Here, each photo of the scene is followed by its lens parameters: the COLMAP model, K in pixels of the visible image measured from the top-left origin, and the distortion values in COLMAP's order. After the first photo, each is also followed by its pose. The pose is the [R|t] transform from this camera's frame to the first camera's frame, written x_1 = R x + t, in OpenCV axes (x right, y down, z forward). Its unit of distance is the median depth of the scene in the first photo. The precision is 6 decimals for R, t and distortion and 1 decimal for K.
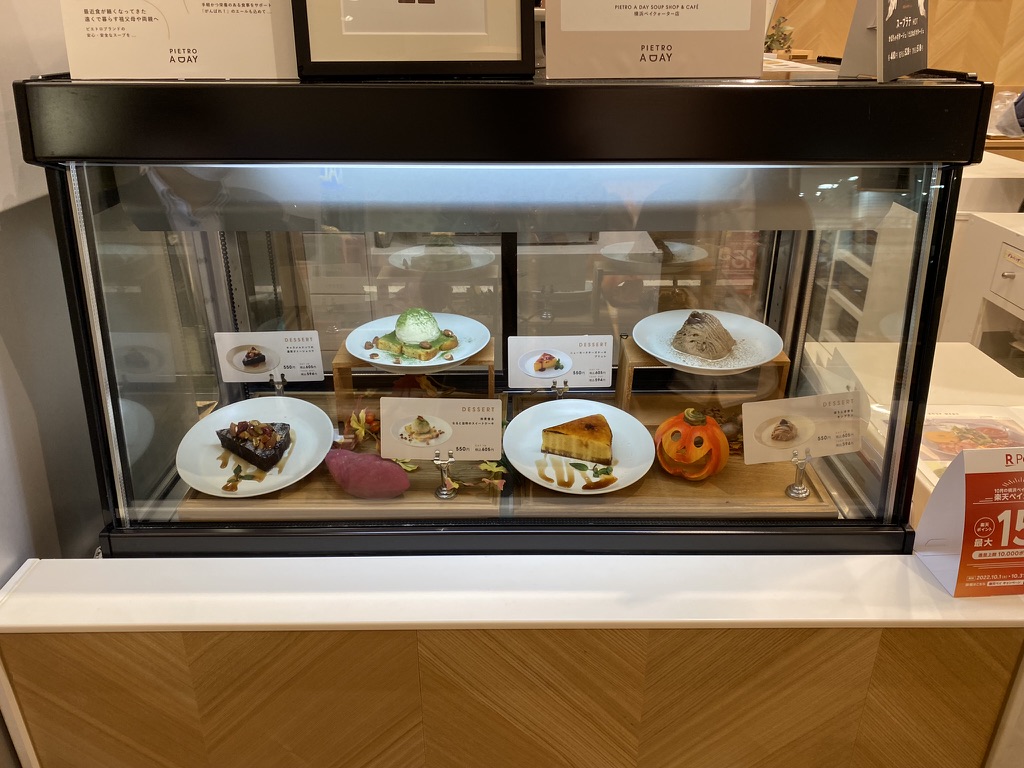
lens RADIAL K [[784.2, 0, 510.4], [0, 784.2, 383.8], [0, 0, 1]] dist [0.020314, -0.015632]
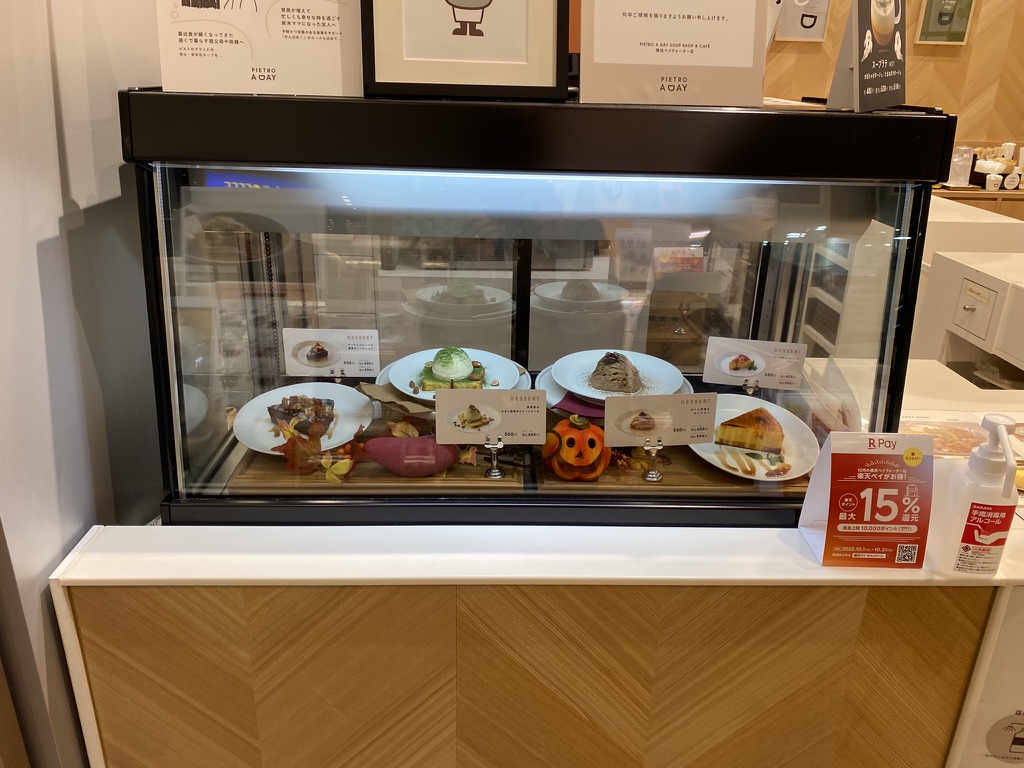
lens RADIAL K [[784.2, 0, 513.6], [0, 784.2, 383.0], [0, 0, 1]] dist [0.020314, -0.015632]
pose [[0.999165, 0.015163, 0.037949, -0.080932], [-0.013122, 0.998484, -0.053456, 0.080040], [-0.038702, 0.052913, 0.997849, -0.119727]]
